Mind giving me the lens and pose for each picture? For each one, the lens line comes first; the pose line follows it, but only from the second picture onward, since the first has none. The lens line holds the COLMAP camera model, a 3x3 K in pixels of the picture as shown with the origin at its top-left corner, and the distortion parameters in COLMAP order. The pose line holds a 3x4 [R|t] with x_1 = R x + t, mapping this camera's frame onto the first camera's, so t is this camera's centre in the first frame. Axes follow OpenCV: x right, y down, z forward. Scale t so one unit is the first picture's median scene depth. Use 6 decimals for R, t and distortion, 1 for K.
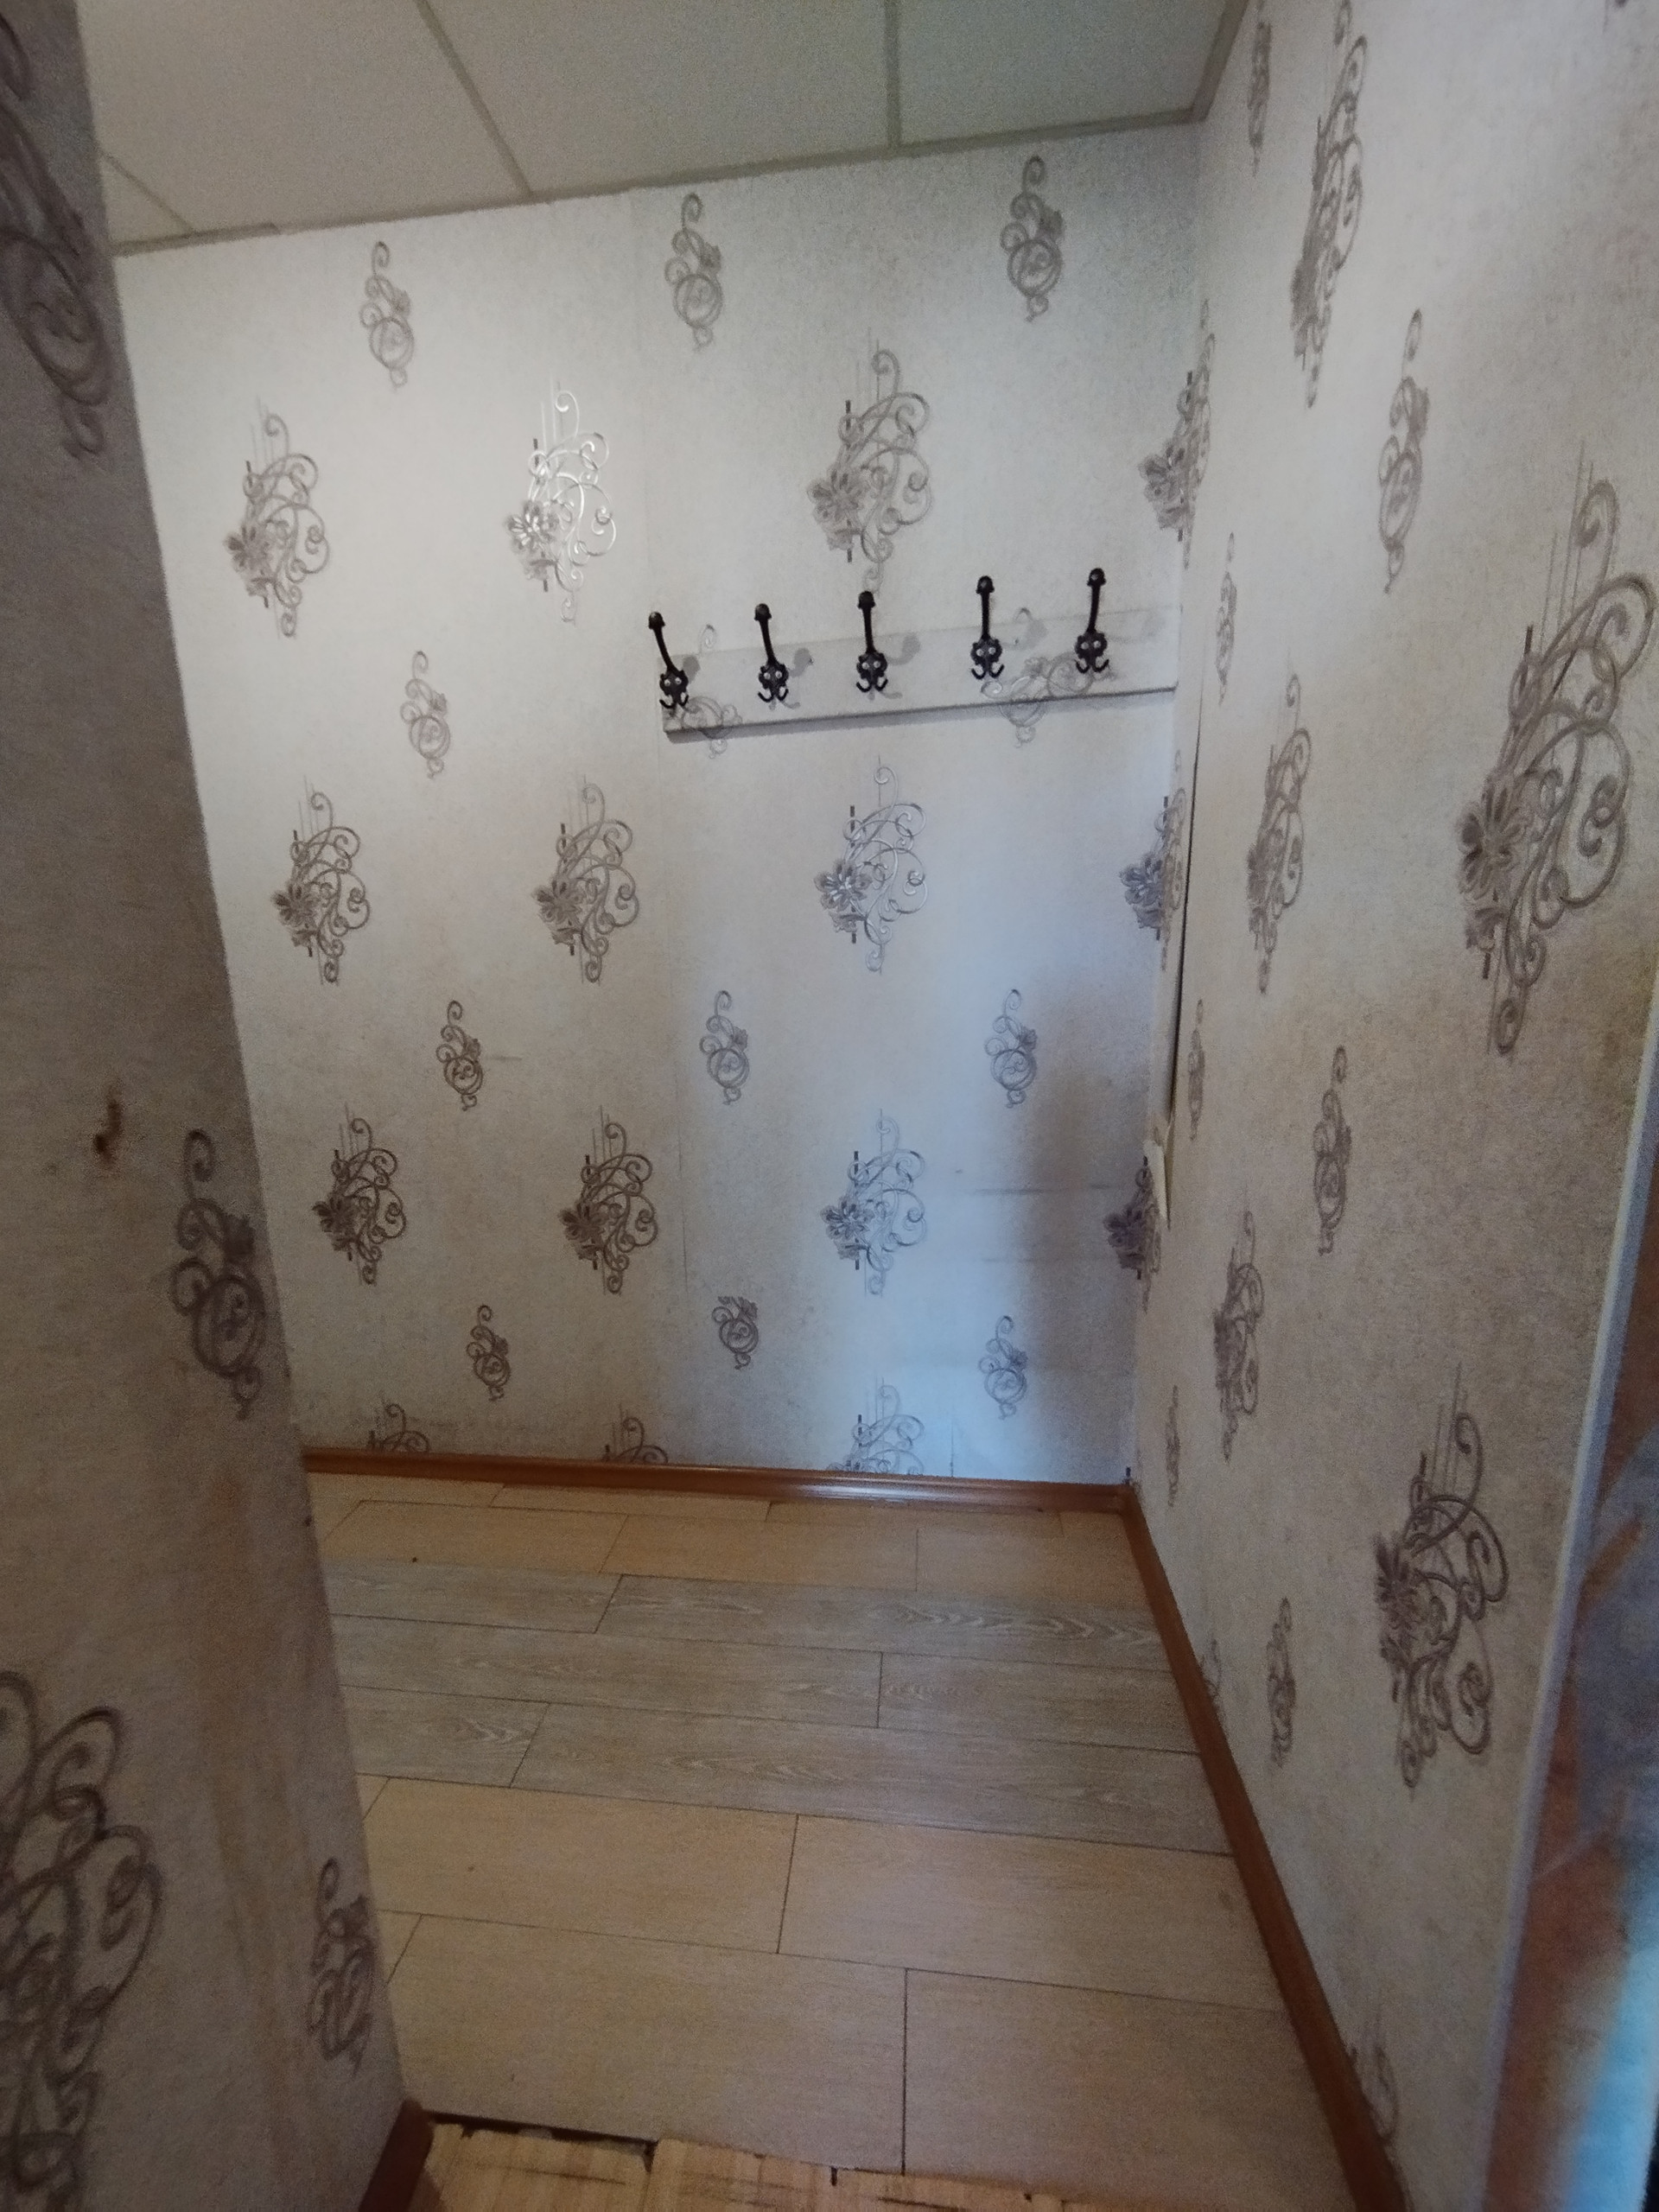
lens RADIAL K [[857.5, 0, 808.3], [0, 857.5, 1118.2], [0, 0, 1]] dist [0.001563, 0.000278]
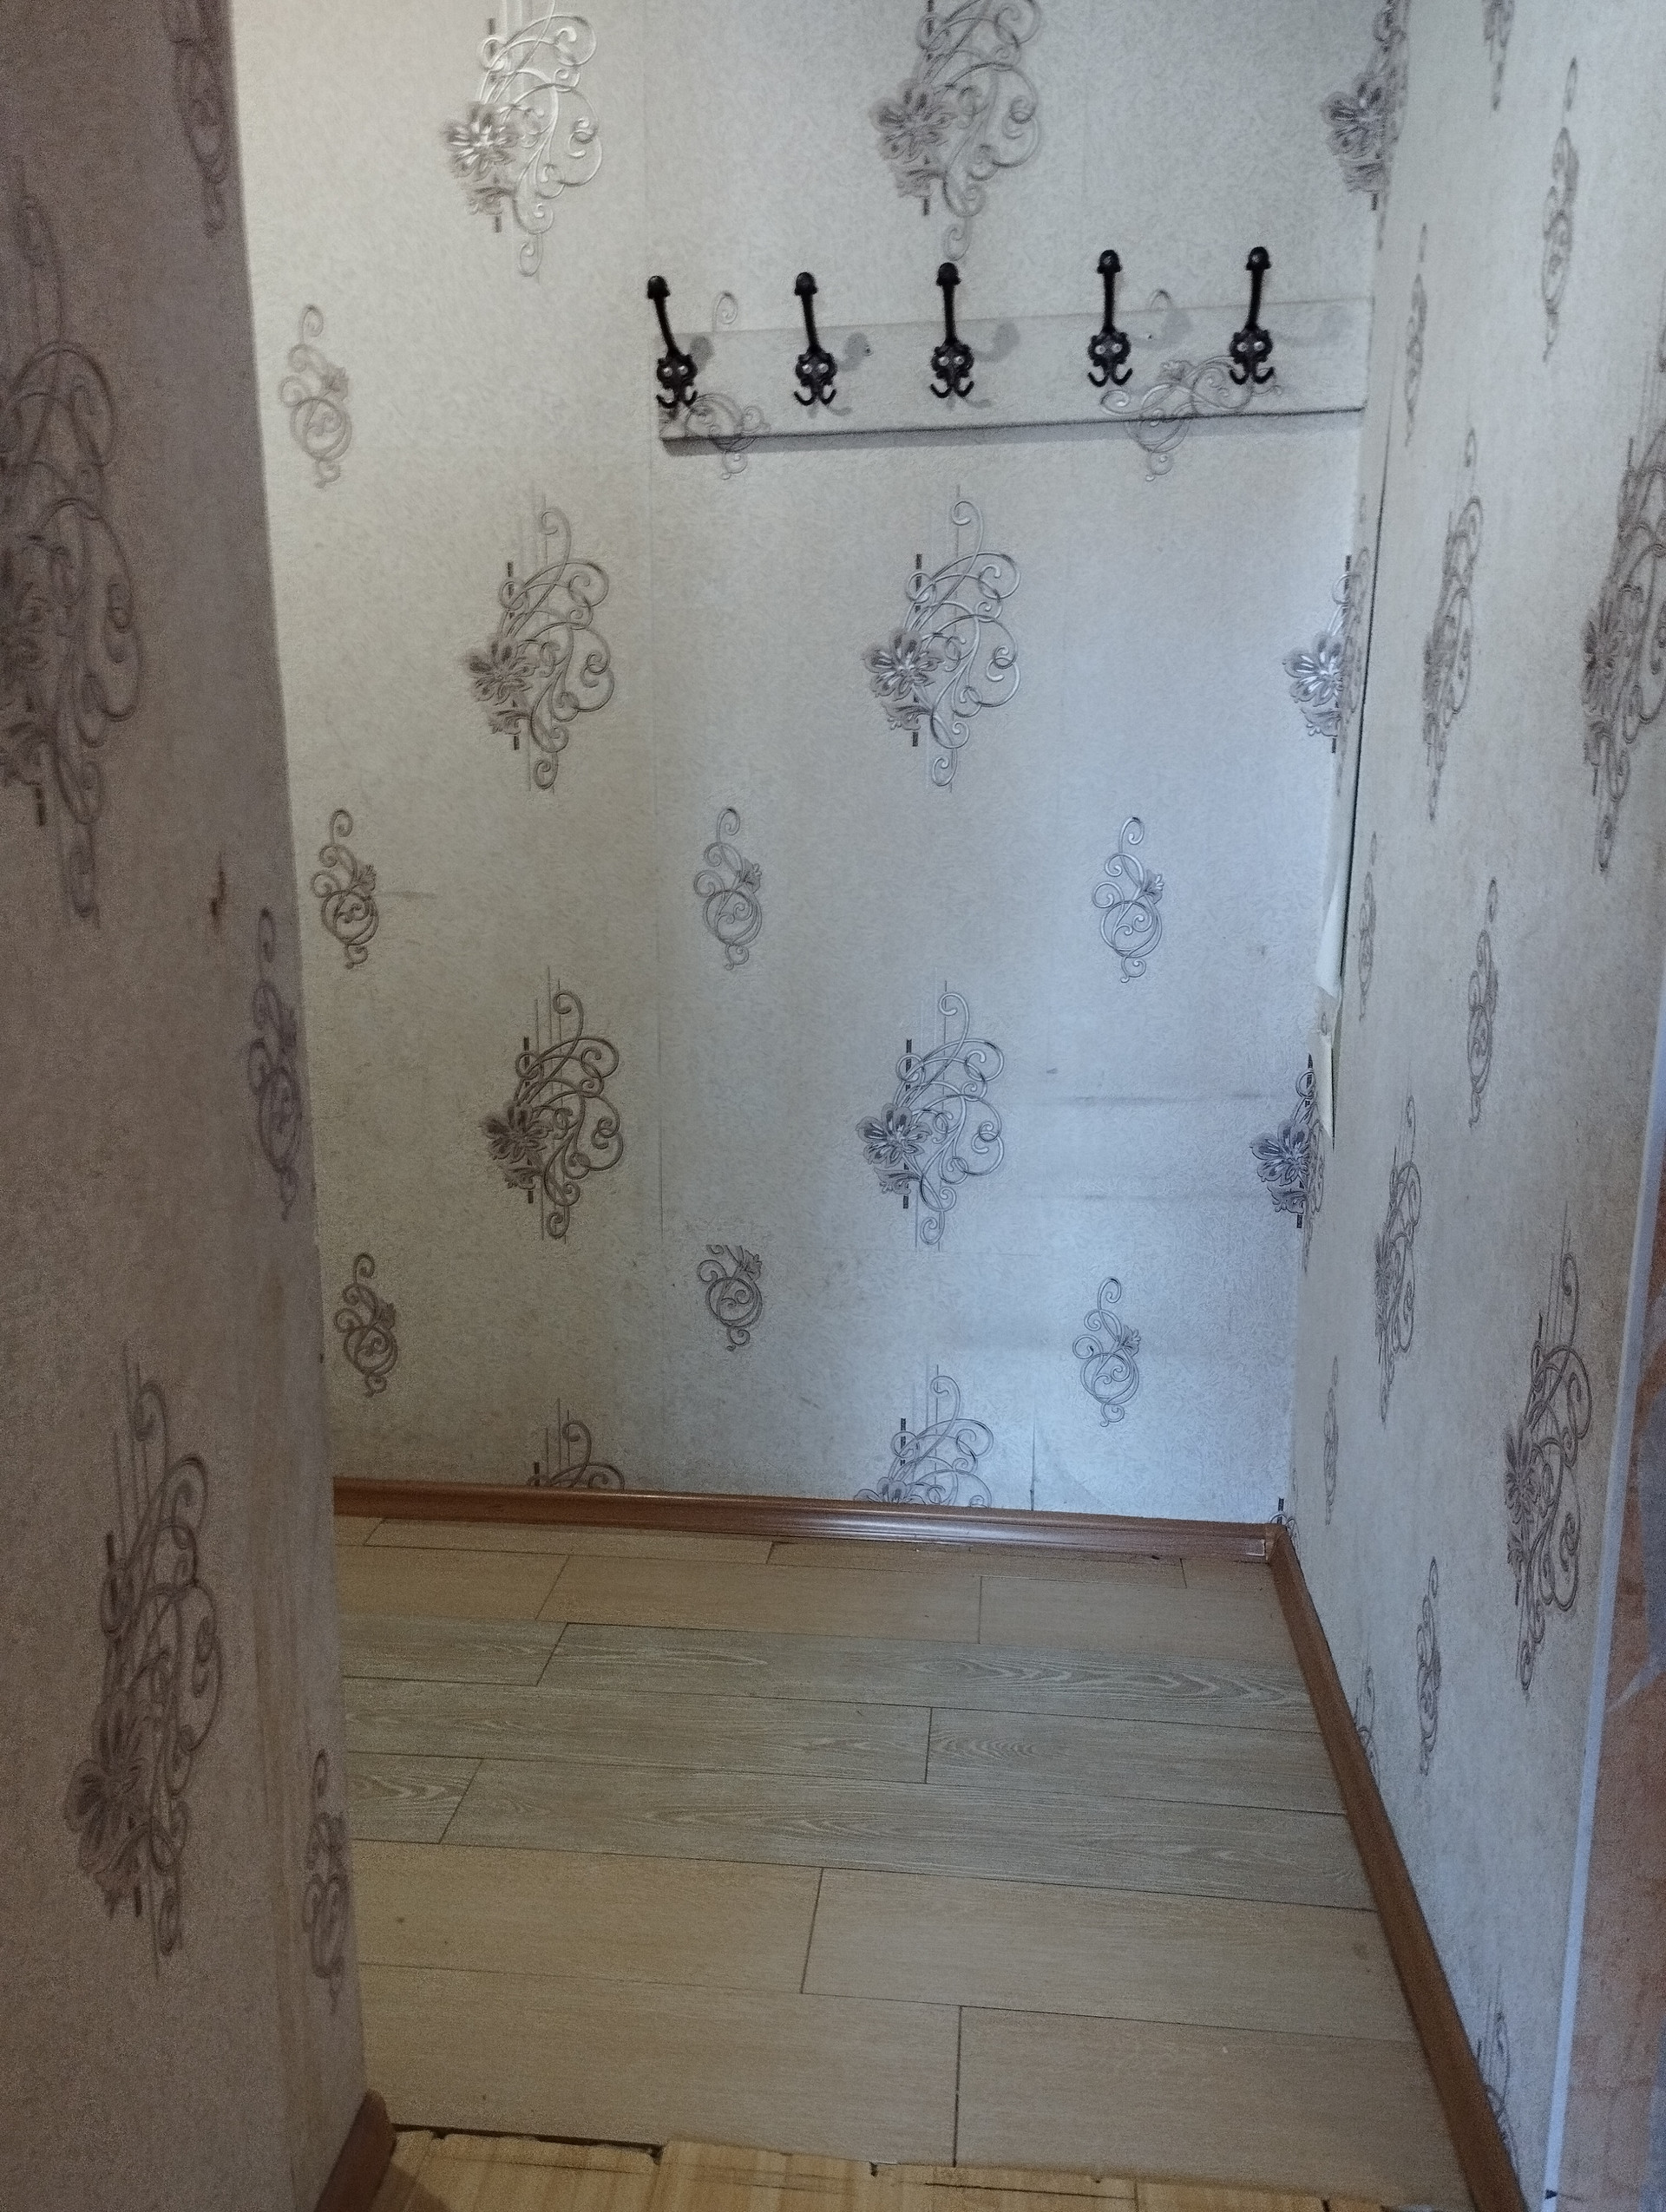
lens RADIAL K [[1671.6, 0, 833.0], [0, 1671.6, 1106.0], [0, 0, 1]] dist [0.081725, -0.077657]
pose [[0.999094, 0.025169, 0.034322, -0.058628], [-0.025347, 0.999667, 0.004783, 0.096521], [-0.034191, -0.005649, 0.999399, -0.423727]]
